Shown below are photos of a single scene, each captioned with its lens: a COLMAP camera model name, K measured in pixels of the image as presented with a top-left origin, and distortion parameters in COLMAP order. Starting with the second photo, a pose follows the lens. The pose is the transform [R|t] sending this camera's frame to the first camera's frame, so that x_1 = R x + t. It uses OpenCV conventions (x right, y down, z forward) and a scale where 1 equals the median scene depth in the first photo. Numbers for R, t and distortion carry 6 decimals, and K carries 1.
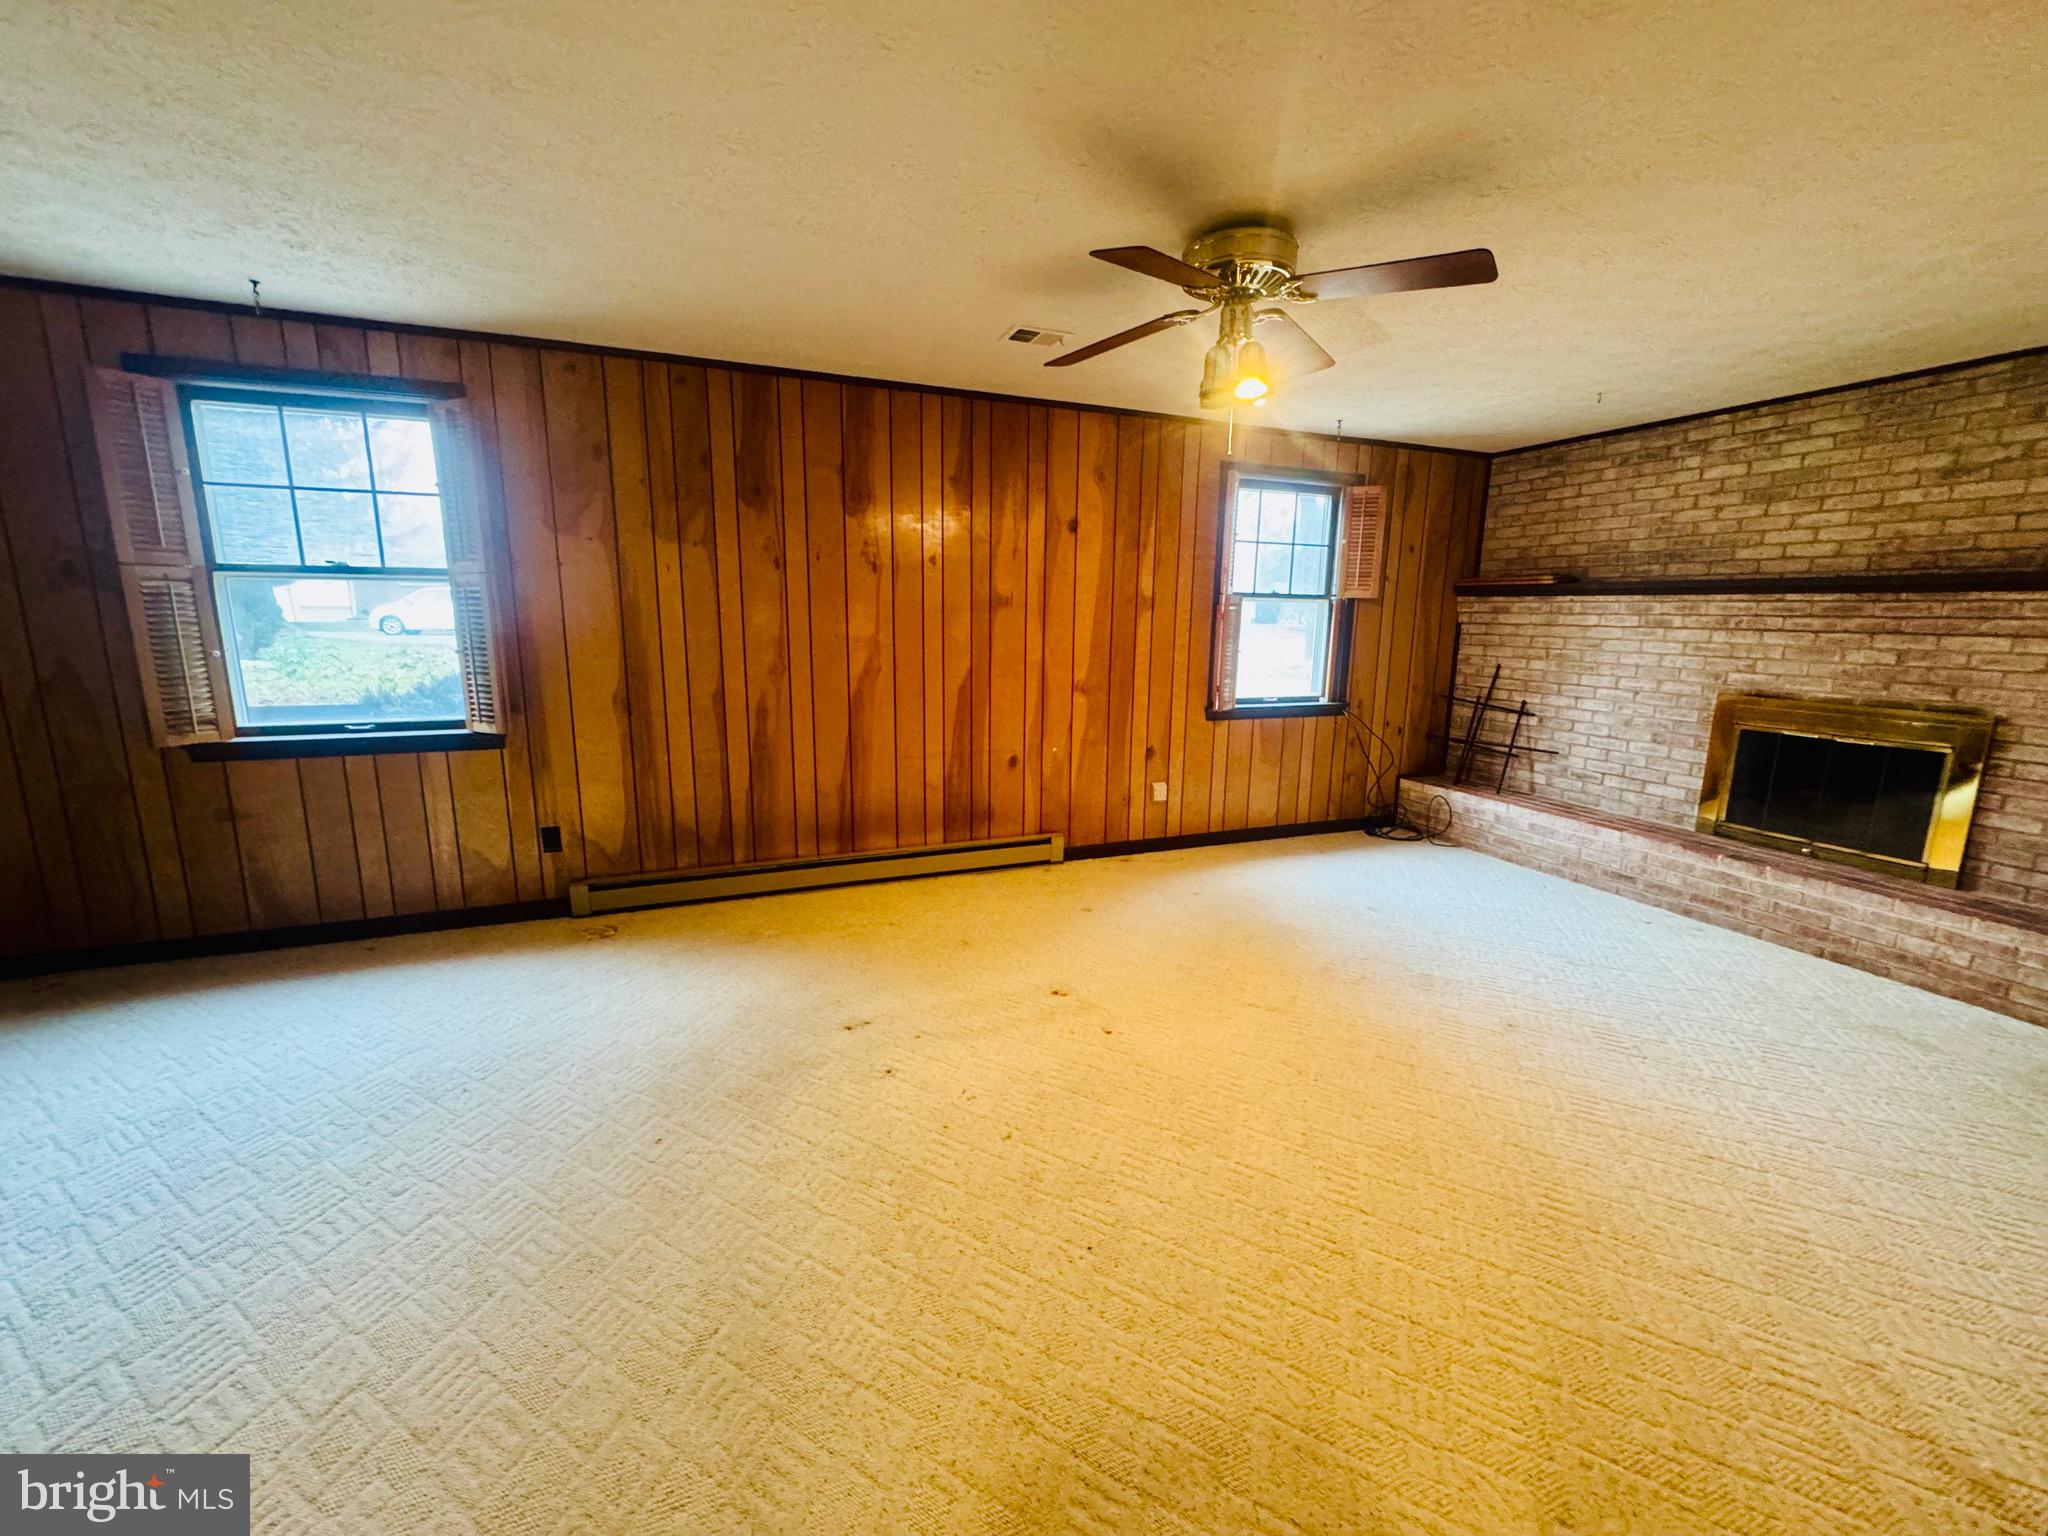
lens RADIAL K [[813.1, 0, 1024.0], [0, 813.1, 768.0], [0, 0, 1]] dist [-0.000380, 0.000331]
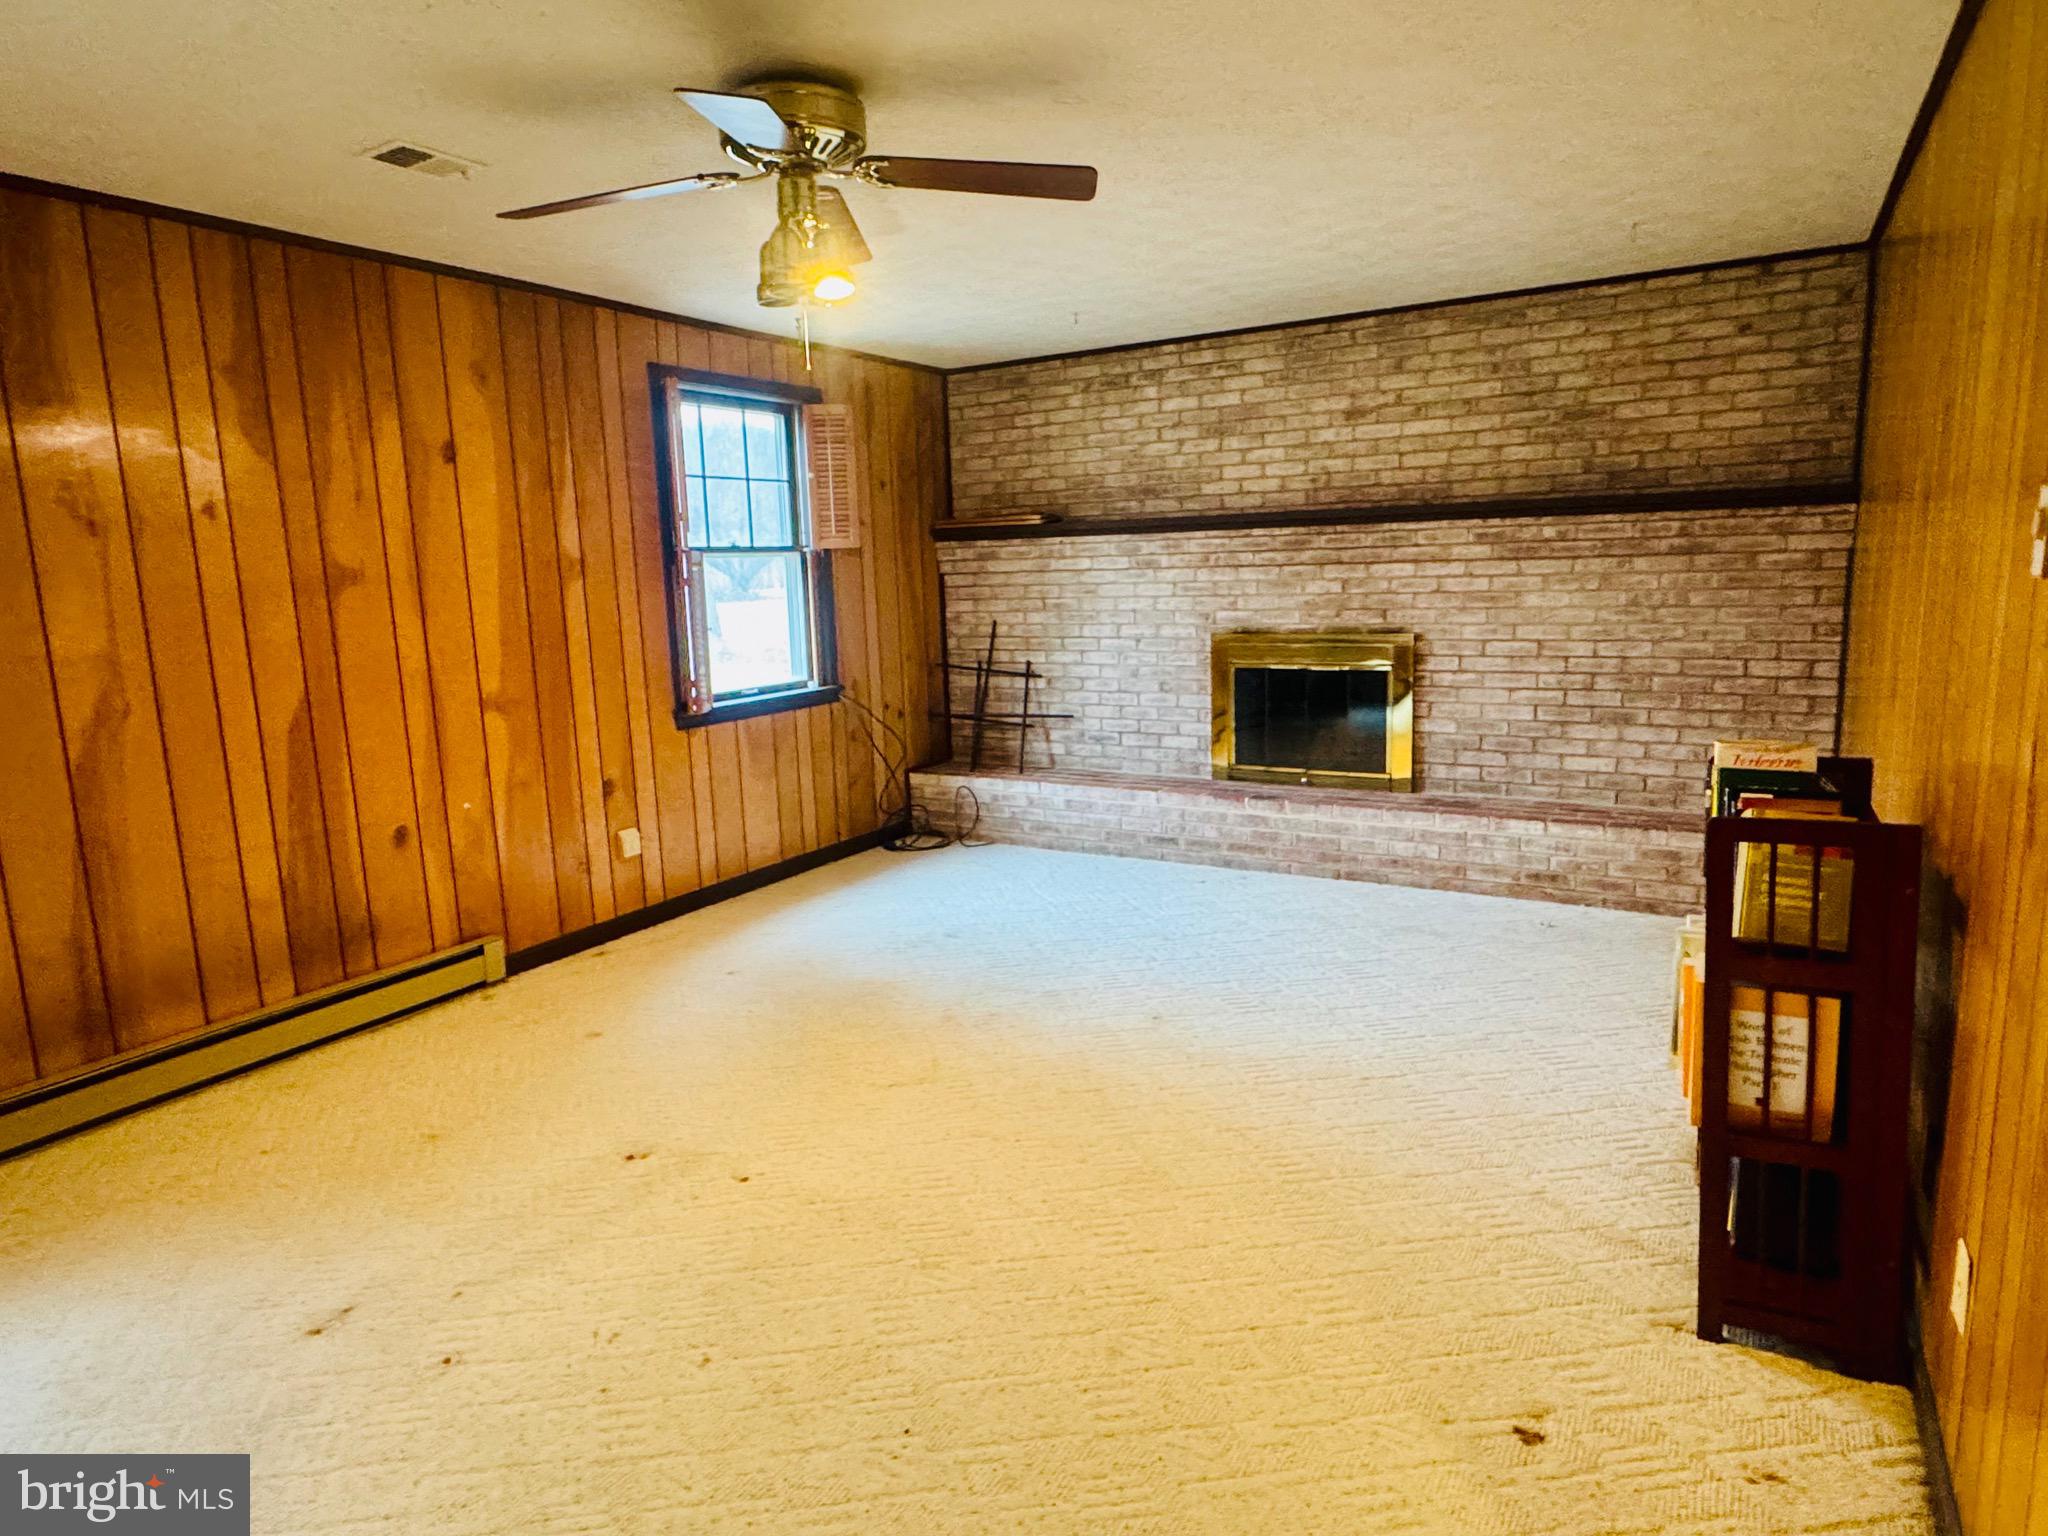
lens RADIAL K [[1183.1, 0, 1024.0], [0, 1183.1, 768.0], [0, 0, 1]] dist [-0.001373, 0.000499]
pose [[0.797806, -0.145434, 0.585111, -0.157881], [0.158897, 0.986880, 0.028639, -0.009759], [-0.581599, 0.070124, 0.810448, 0.006596]]
